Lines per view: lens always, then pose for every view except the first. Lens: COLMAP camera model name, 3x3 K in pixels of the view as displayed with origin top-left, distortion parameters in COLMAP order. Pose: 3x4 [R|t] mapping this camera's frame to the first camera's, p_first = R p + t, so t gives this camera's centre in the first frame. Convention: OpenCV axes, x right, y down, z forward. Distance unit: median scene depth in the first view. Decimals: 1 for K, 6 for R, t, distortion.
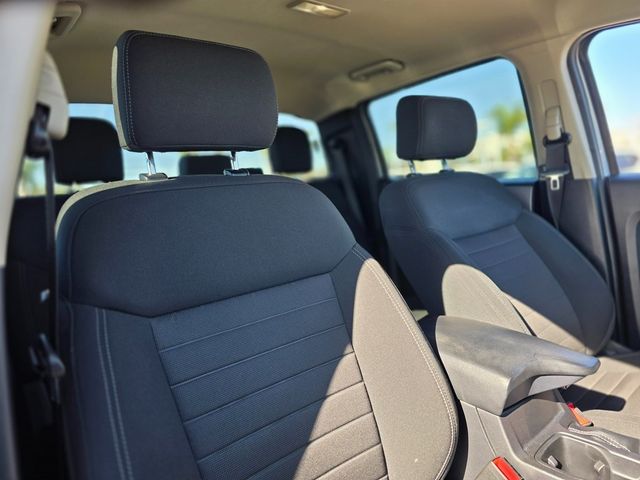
lens RADIAL K [[438.7, 0, 320.0], [0, 438.7, 240.0], [0, 0, 1]] dist [0.000328, -0.002191]
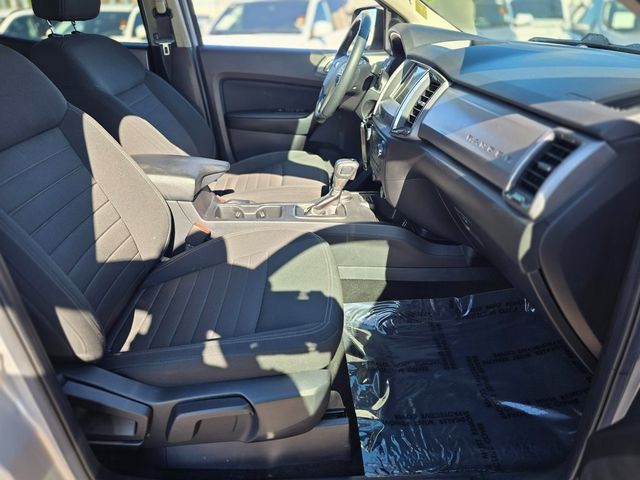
lens RADIAL K [[422.0, 0, 320.0], [0, 422.0, 240.0], [0, 0, 1]] dist [0.005478, -0.028718]
pose [[0.603214, -0.283900, 0.745342, -0.299011], [0.027631, 0.941382, 0.336209, -0.003009], [-0.797101, -0.182211, 0.575699, -0.208640]]
